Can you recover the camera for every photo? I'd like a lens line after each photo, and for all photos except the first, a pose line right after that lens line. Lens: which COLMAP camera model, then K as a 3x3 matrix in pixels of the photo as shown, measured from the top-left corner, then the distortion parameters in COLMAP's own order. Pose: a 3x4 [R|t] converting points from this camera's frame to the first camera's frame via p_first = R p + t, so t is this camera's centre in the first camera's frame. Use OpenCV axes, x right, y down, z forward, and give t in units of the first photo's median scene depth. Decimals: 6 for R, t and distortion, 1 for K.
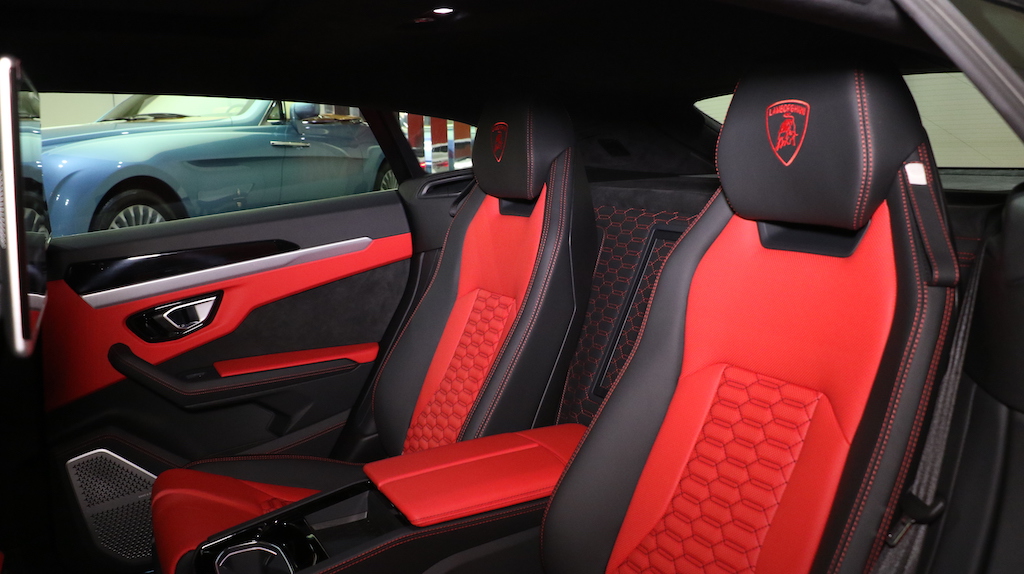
lens RADIAL K [[872.7, 0, 512.0], [0, 872.7, 287.0], [0, 0, 1]] dist [-0.206297, 0.249508]
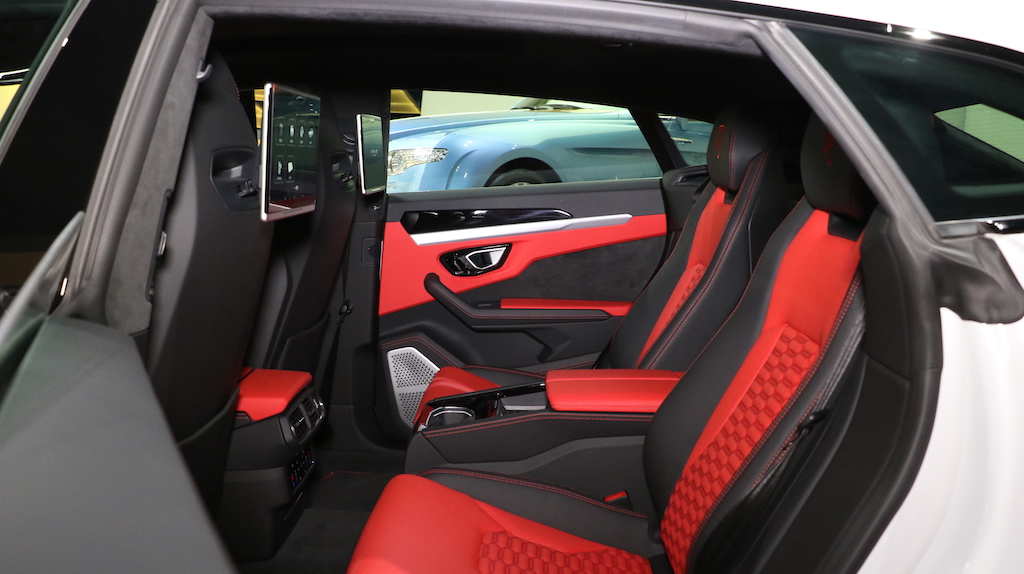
lens RADIAL K [[872.7, 0, 512.0], [0, 872.7, 287.0], [0, 0, 1]] dist [-0.206297, 0.249508]
pose [[0.877369, 0.120728, -0.464380, 0.282451], [-0.119315, 0.992323, 0.032553, 0.026245], [0.464745, 0.026846, 0.885037, -0.172689]]
